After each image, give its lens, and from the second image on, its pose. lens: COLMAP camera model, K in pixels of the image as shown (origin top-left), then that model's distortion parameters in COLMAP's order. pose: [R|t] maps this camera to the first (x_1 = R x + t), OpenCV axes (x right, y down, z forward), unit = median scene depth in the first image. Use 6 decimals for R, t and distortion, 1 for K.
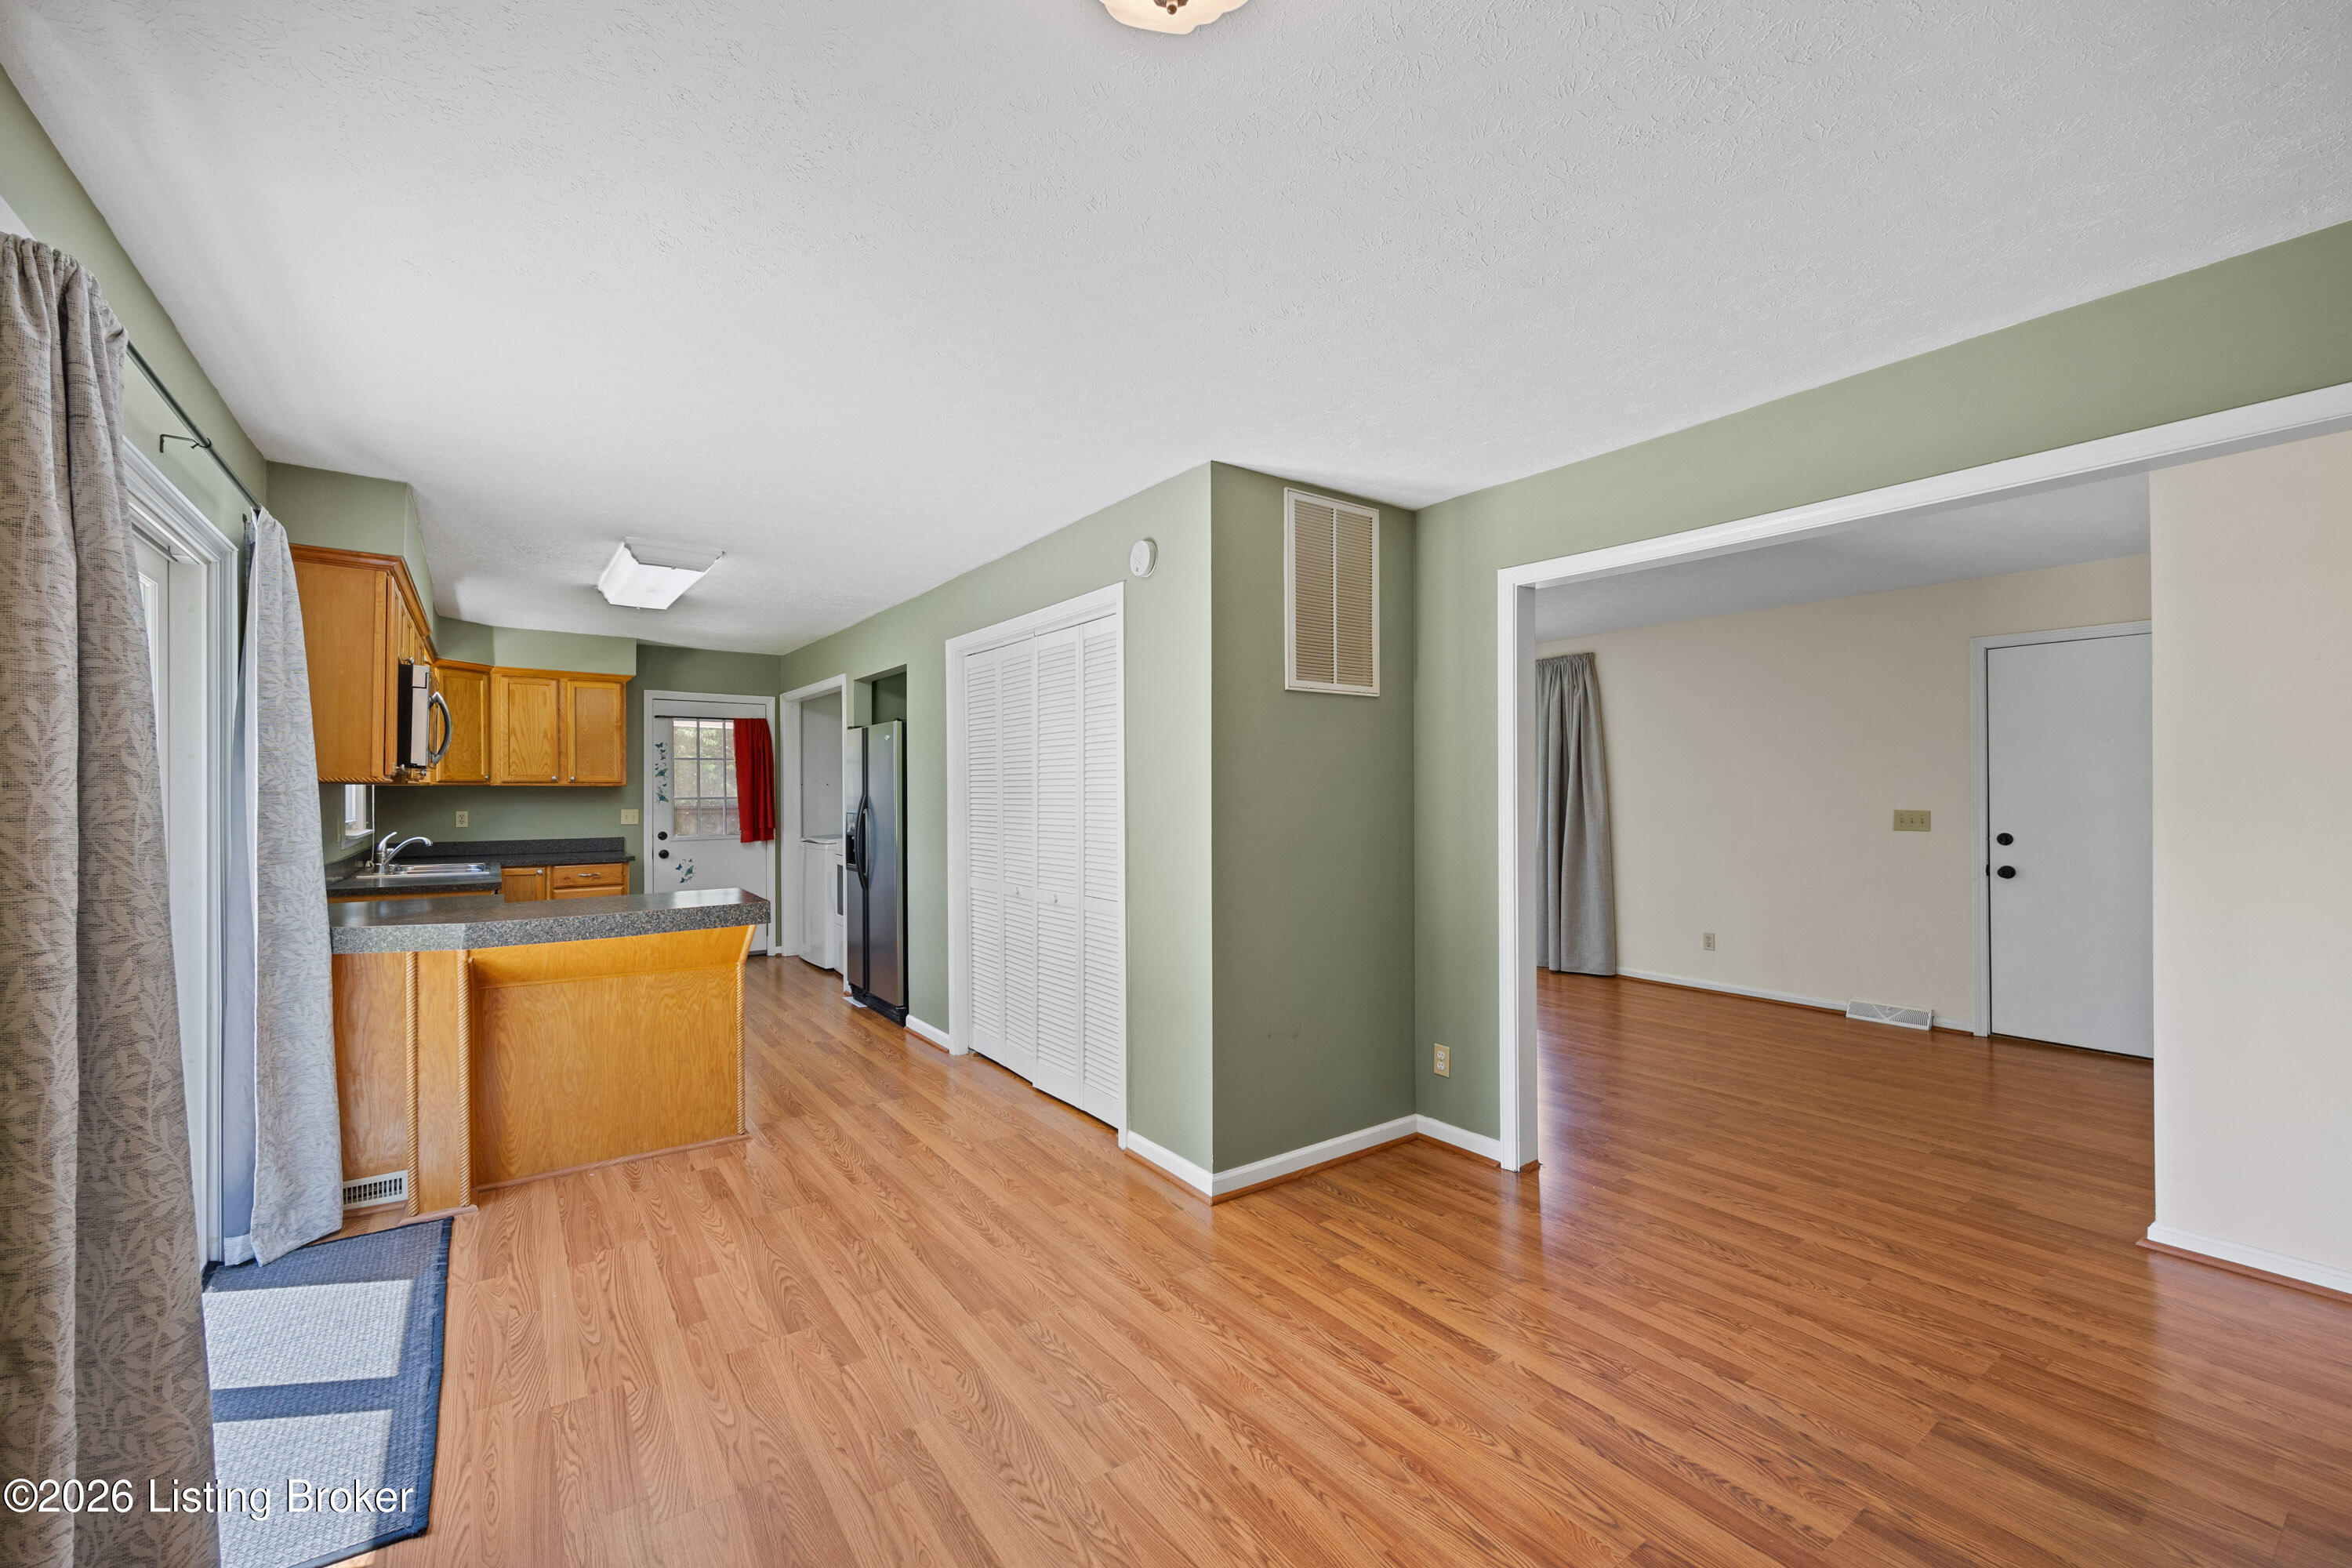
lens RADIAL K [[911.3, 0, 1139.0], [0, 911.3, 804.6], [0, 0, 1]] dist [-0.001553, -0.000040]
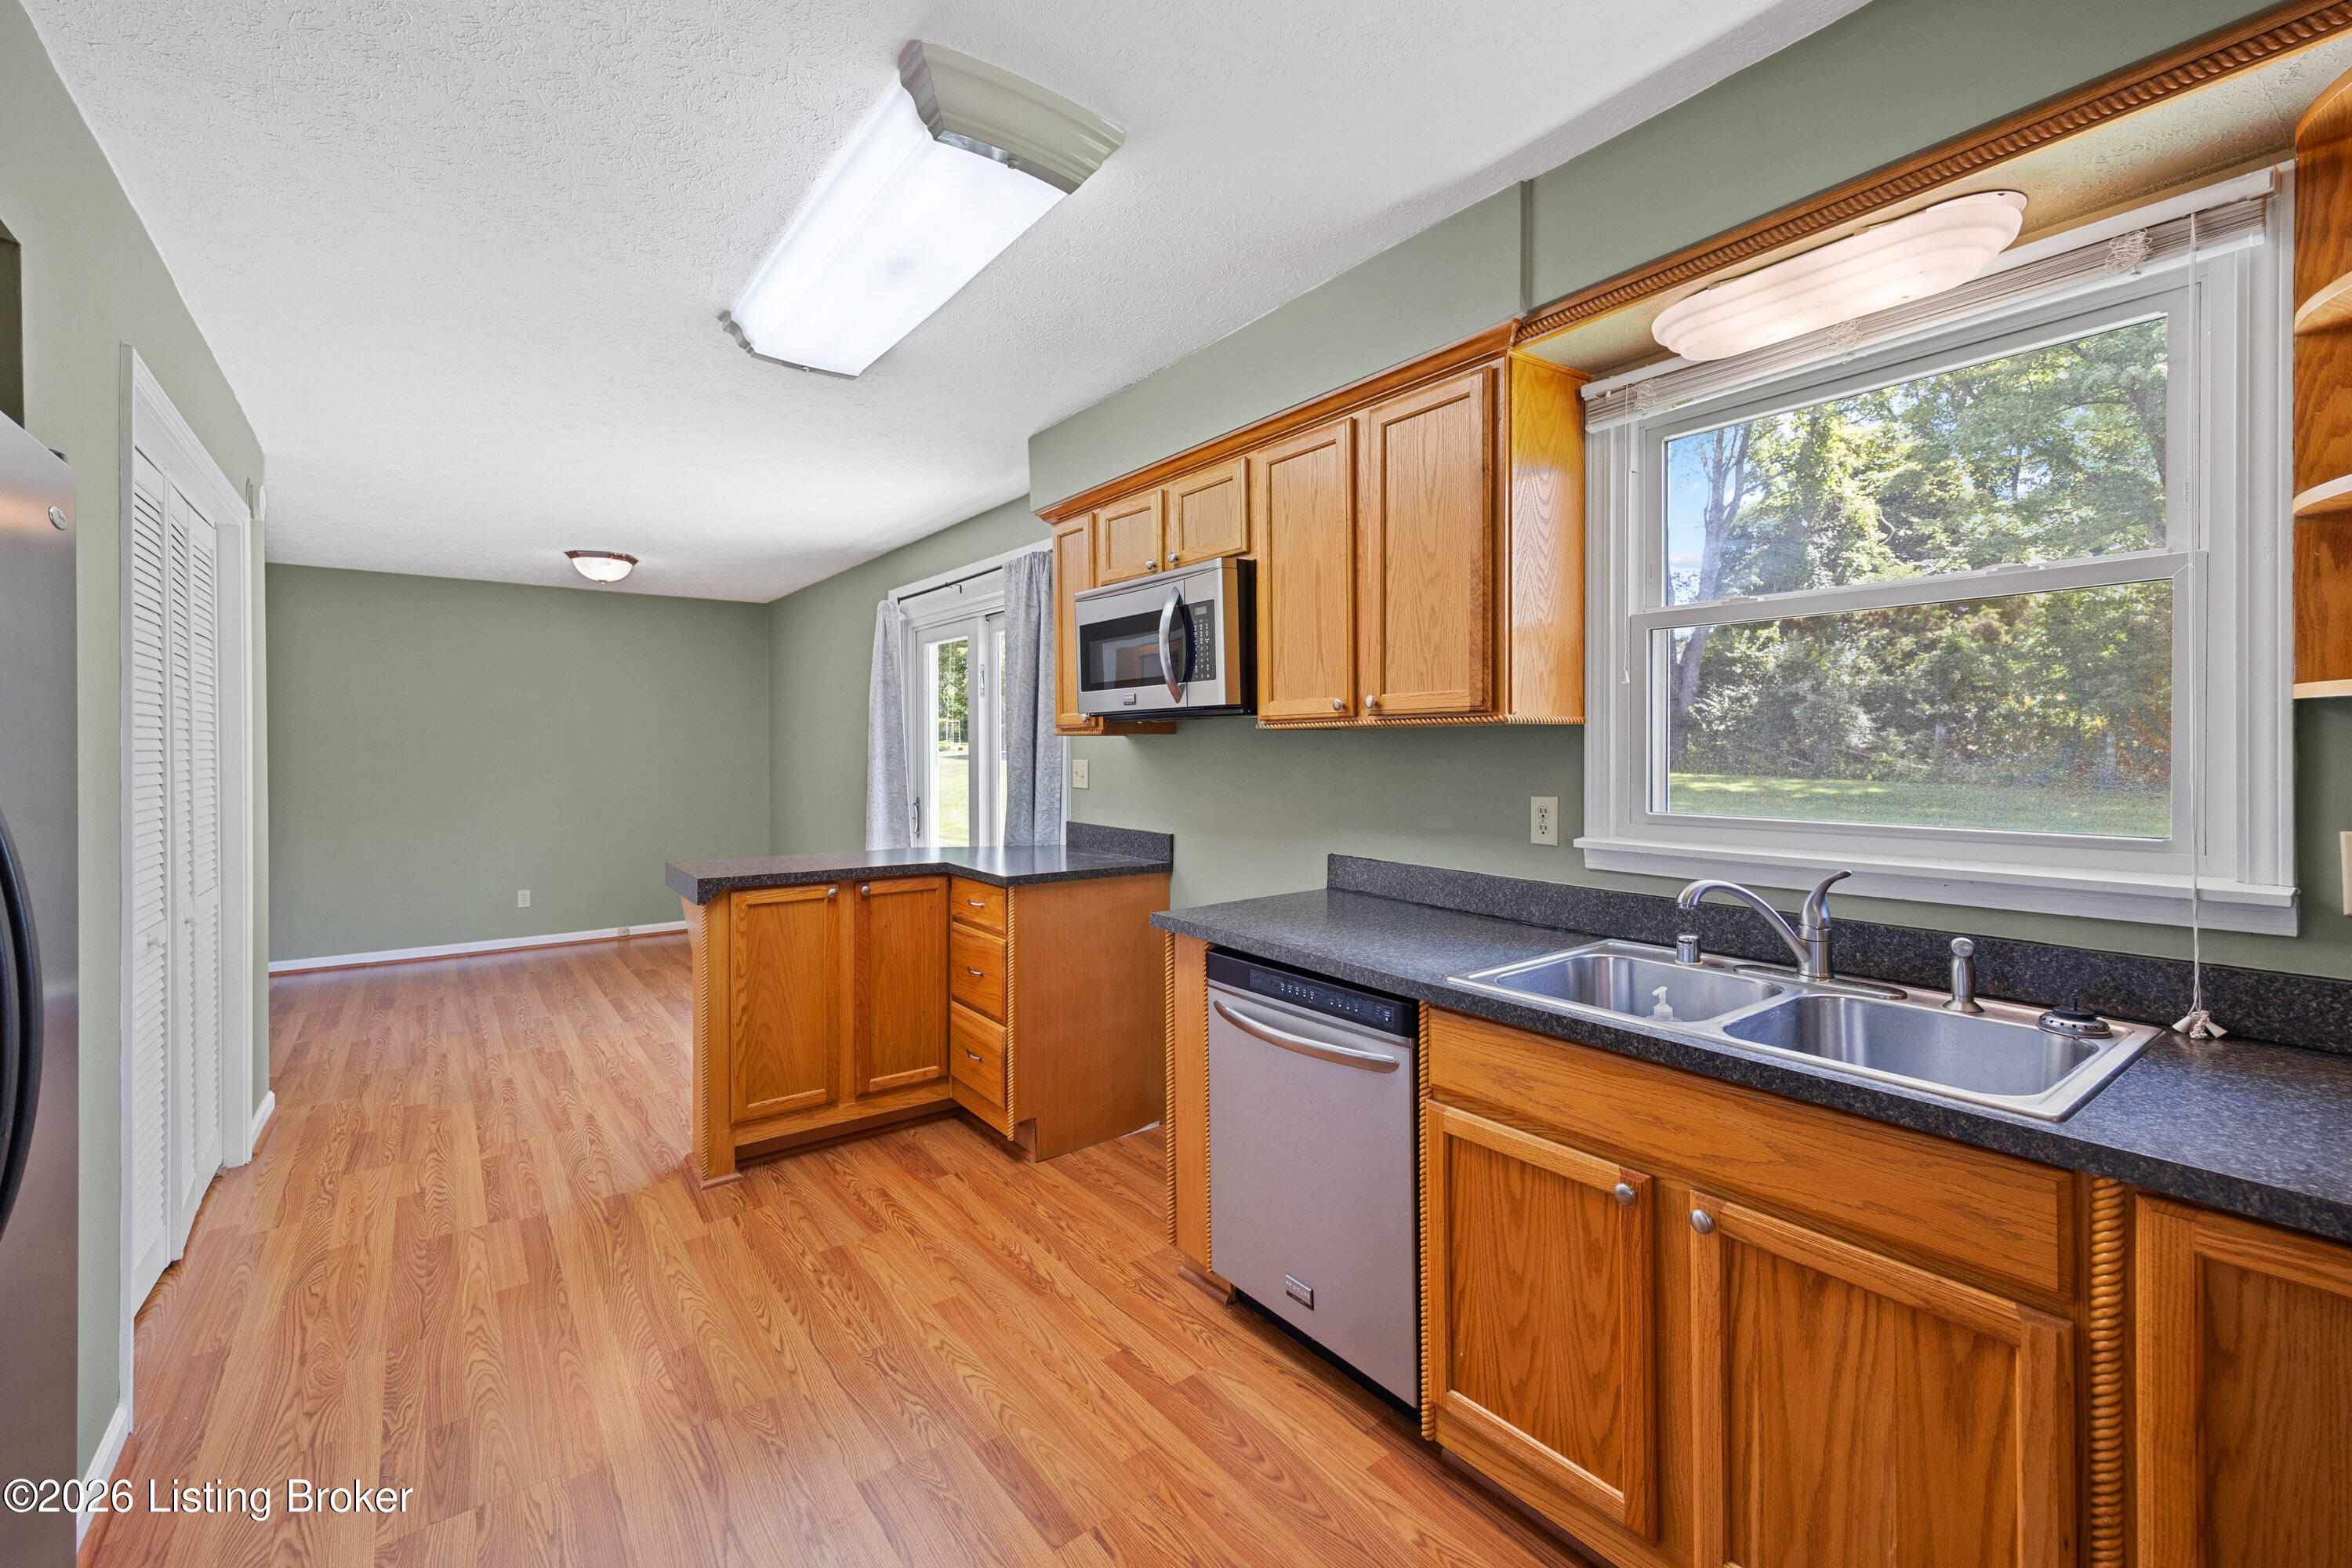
lens RADIAL K [[976.4, 0, 1140.5], [0, 976.4, 748.3], [0, 0, 1]] dist [0.019009, 0.000062]
pose [[-0.999923, 0.003619, -0.011846, -0.429134], [0.003475, 0.999920, 0.012154, -0.011630], [0.011889, 0.012112, -0.999856, 0.978500]]
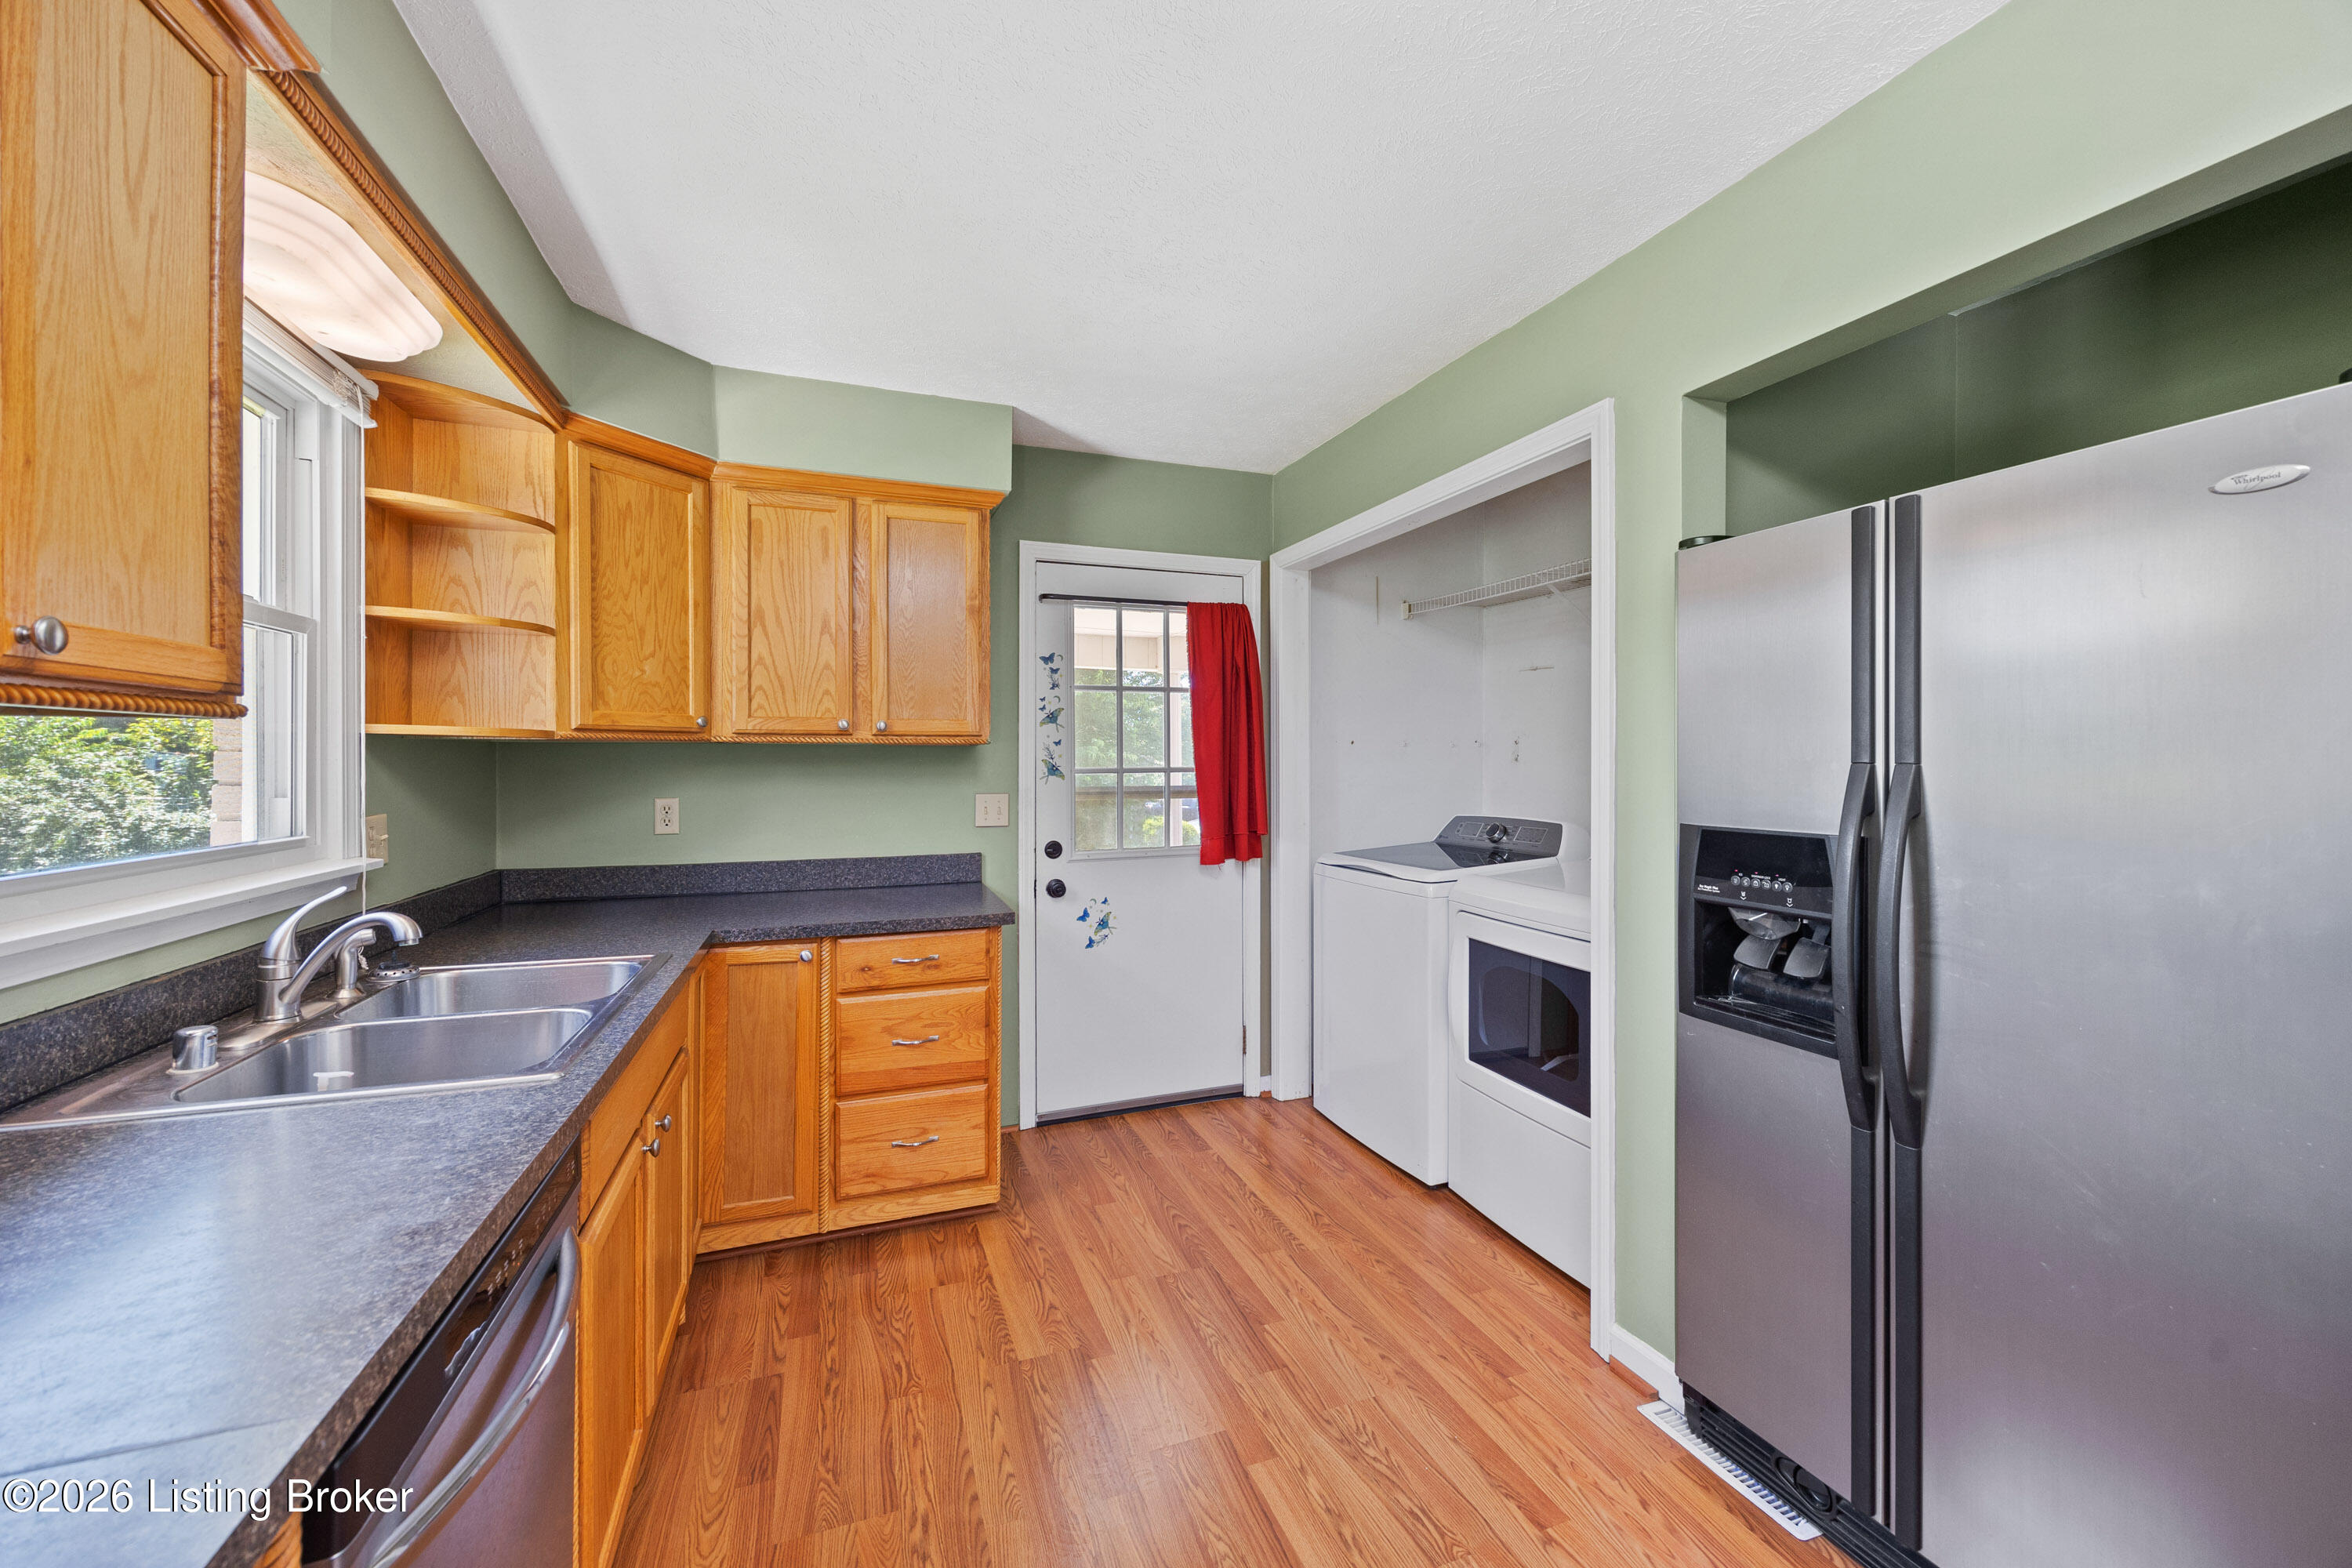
lens RADIAL K [[911.1, 0, 1185.0], [0, 911.1, 762.0], [0, 0, 1]] dist [-0.000398, 0.000087]
pose [[0.968521, -0.000828, -0.248929, -0.345748], [-0.001768, 0.999946, -0.010202, -0.006617], [0.248924, 0.010321, 0.968468, 0.569473]]
